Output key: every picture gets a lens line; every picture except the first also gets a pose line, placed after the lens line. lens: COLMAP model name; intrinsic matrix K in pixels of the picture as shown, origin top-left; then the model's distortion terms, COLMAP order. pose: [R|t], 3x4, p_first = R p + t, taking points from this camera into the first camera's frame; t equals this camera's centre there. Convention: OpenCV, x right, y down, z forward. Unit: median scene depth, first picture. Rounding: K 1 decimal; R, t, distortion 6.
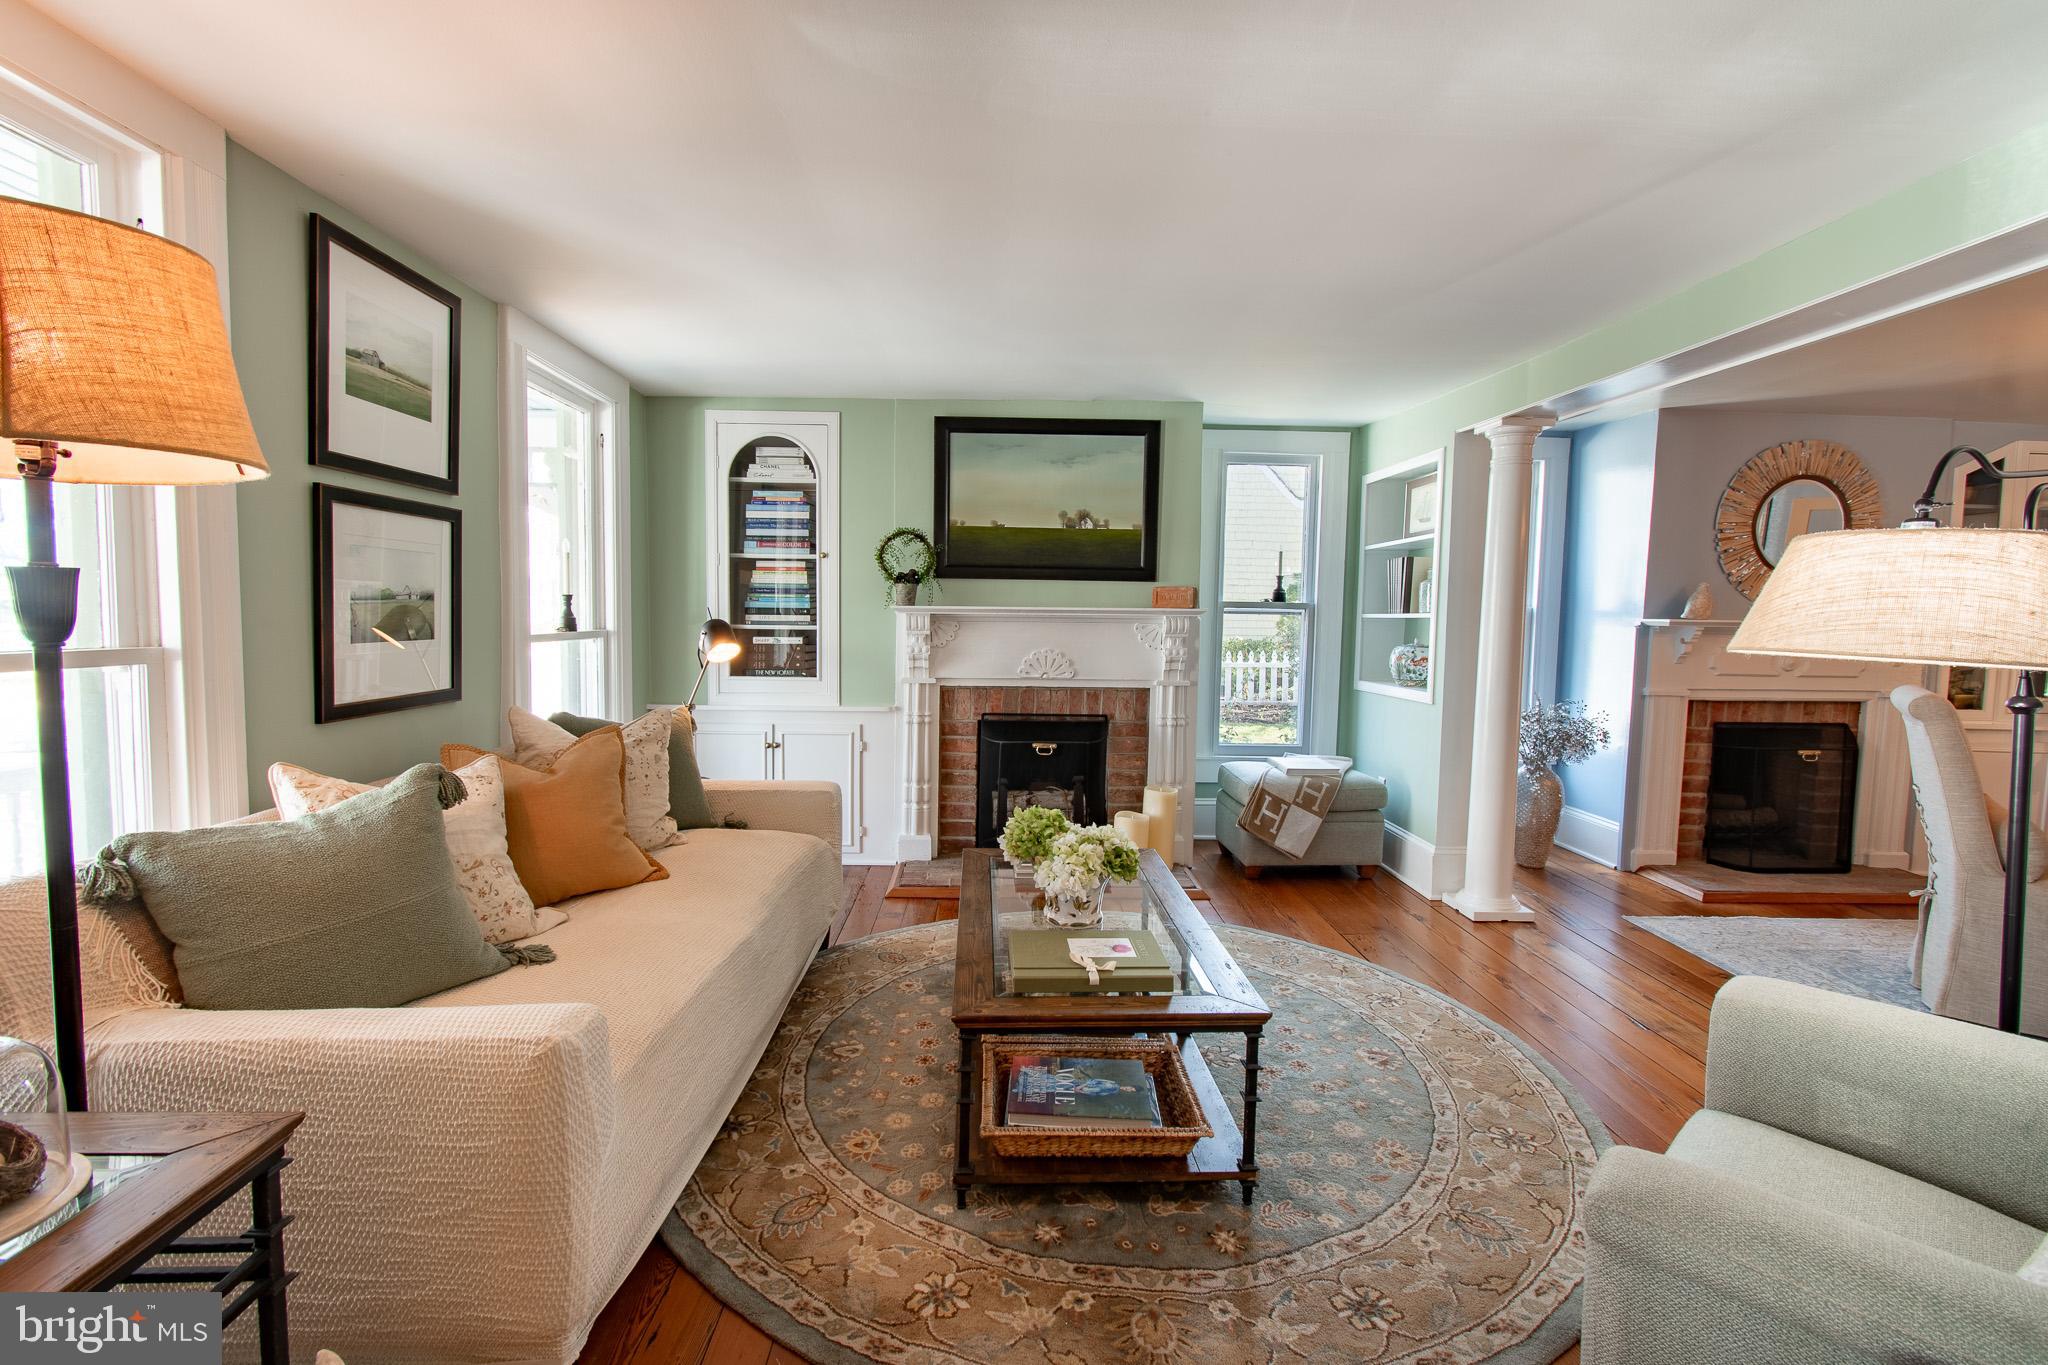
lens RADIAL K [[902.9, 0, 1019.6], [0, 902.9, 679.7], [0, 0, 1]] dist [0.003321, -0.001925]
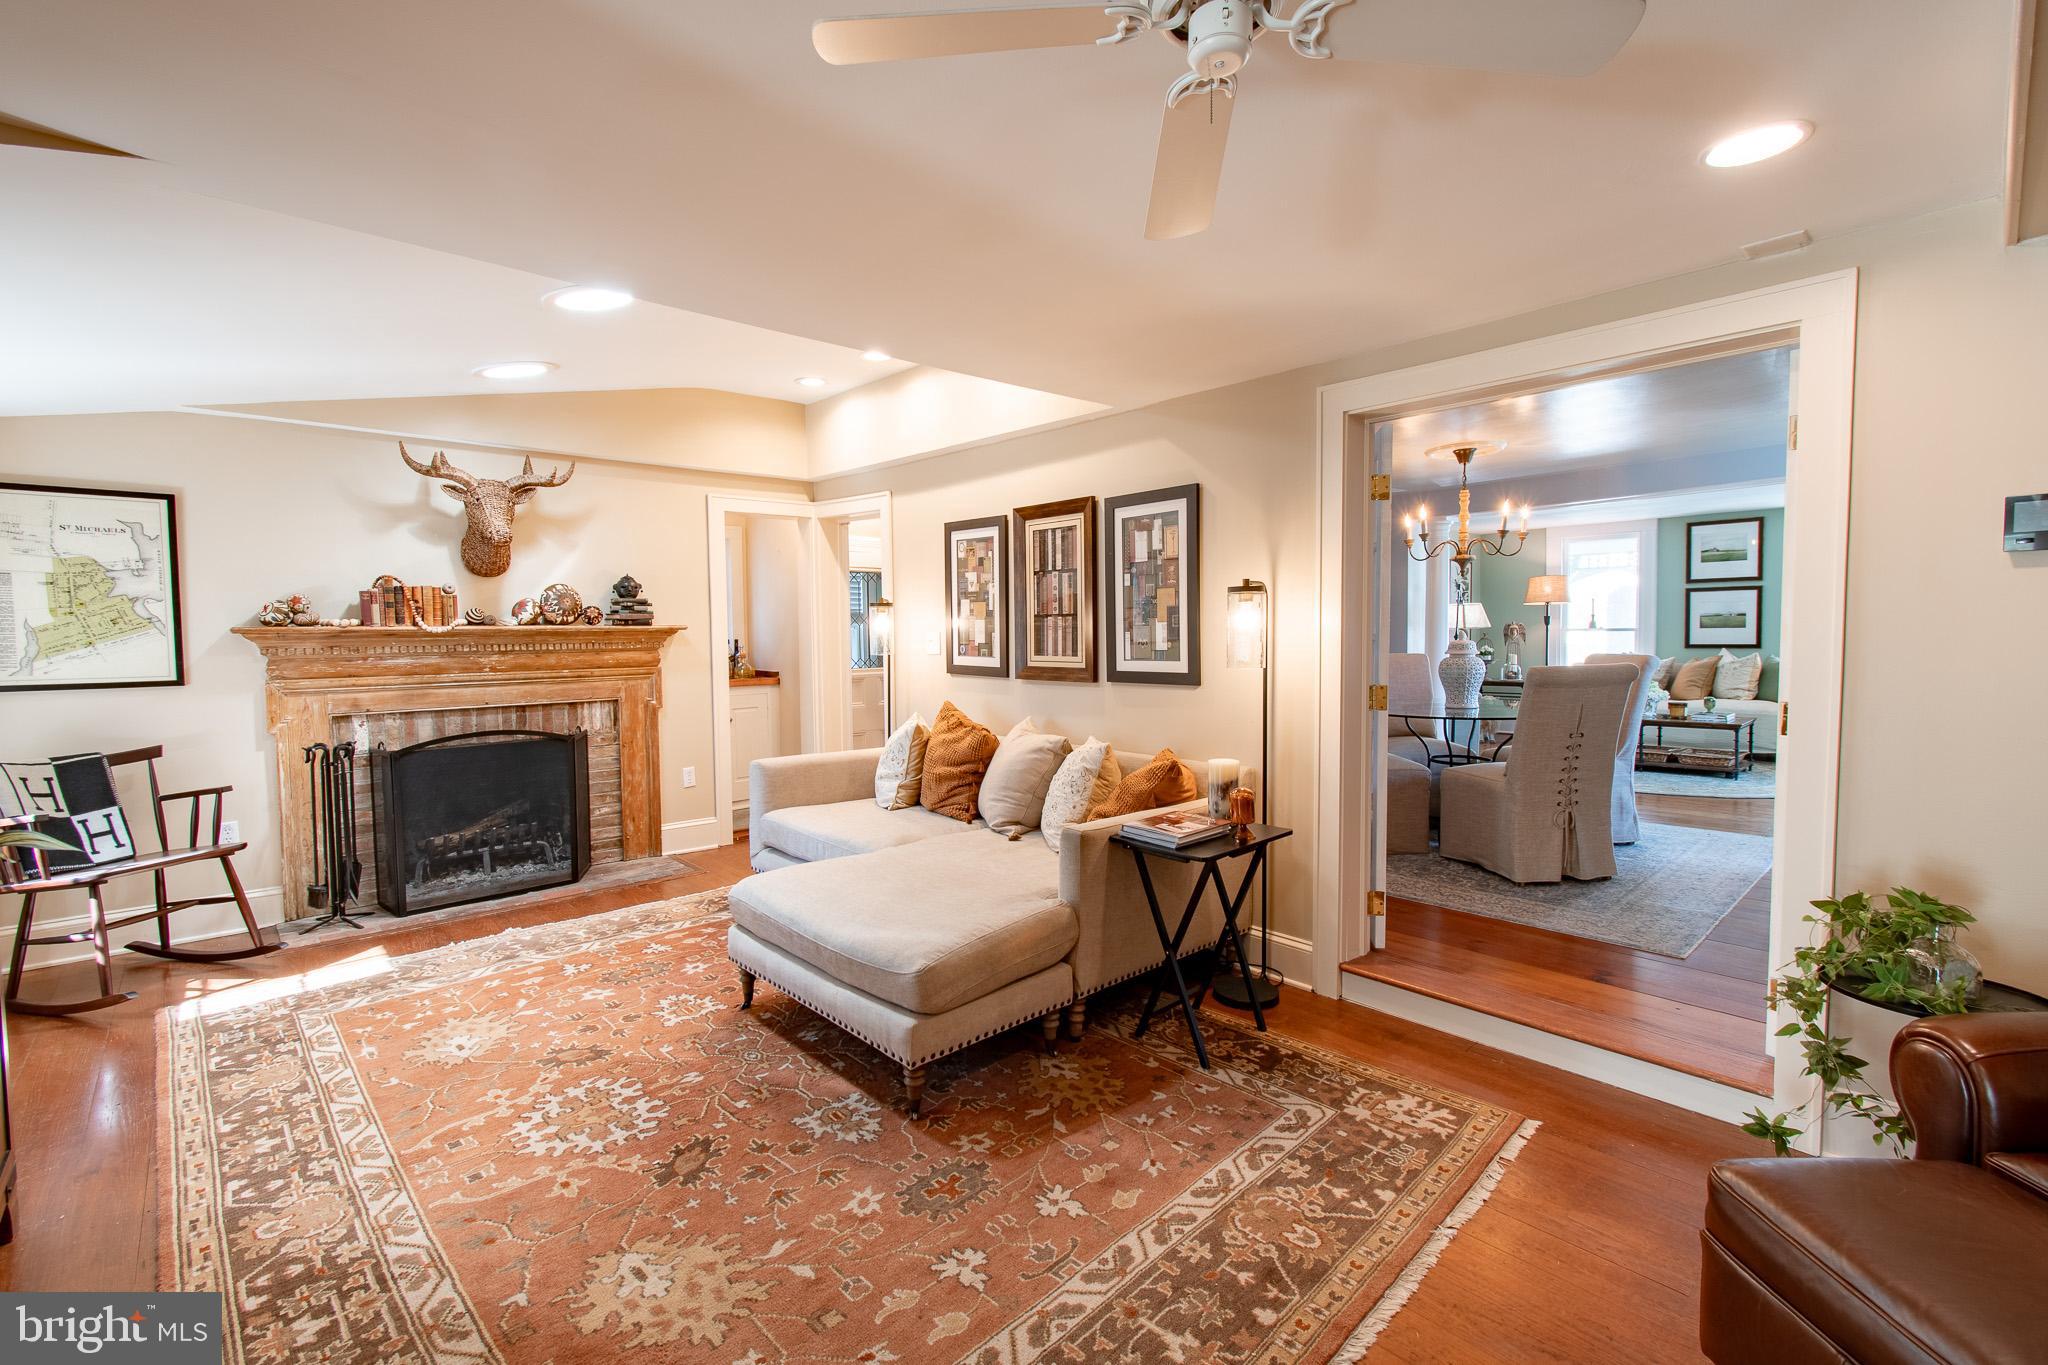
lens RADIAL K [[902.9, 0, 1021.0], [0, 902.9, 676.1], [0, 0, 1]] dist [0.003321, -0.001925]
pose [[-0.758619, 0.030712, -0.650810, 2.104364], [-0.046239, 0.993832, 0.100798, -0.049900], [0.649891, 0.106560, -0.752520, 1.102649]]
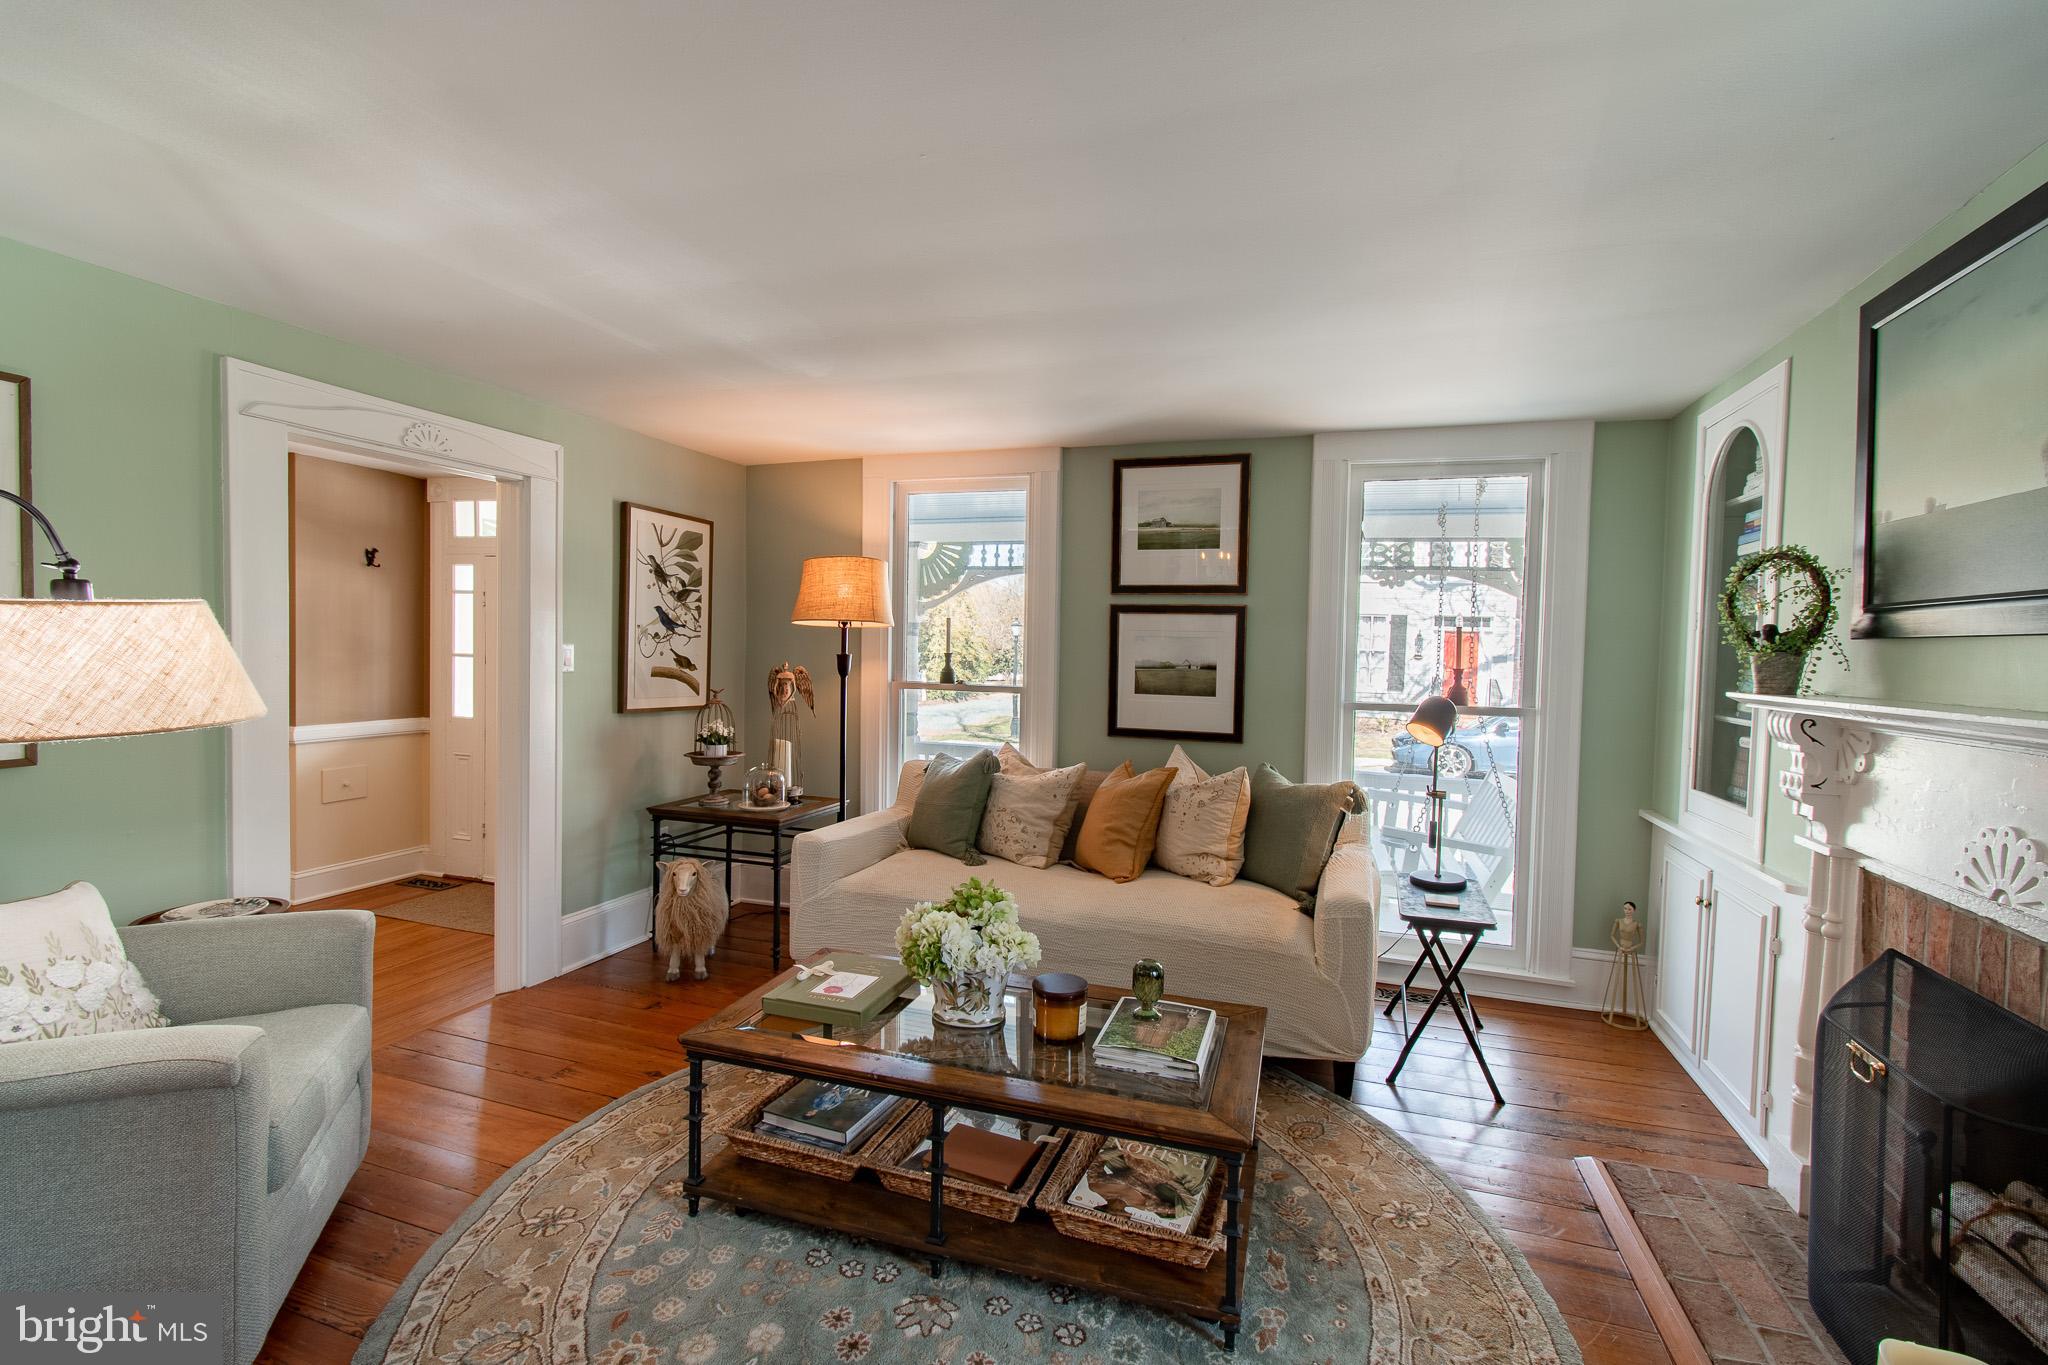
lens RADIAL K [[902.9, 0, 1023.2], [0, 902.9, 681.3], [0, 0, 1]] dist [0.003321, -0.001925]
pose [[-0.347004, 0.016013, -0.937727, 0.512204], [-0.099427, 0.993592, 0.053760, -0.073382], [0.932579, 0.111890, -0.343188, 0.759693]]
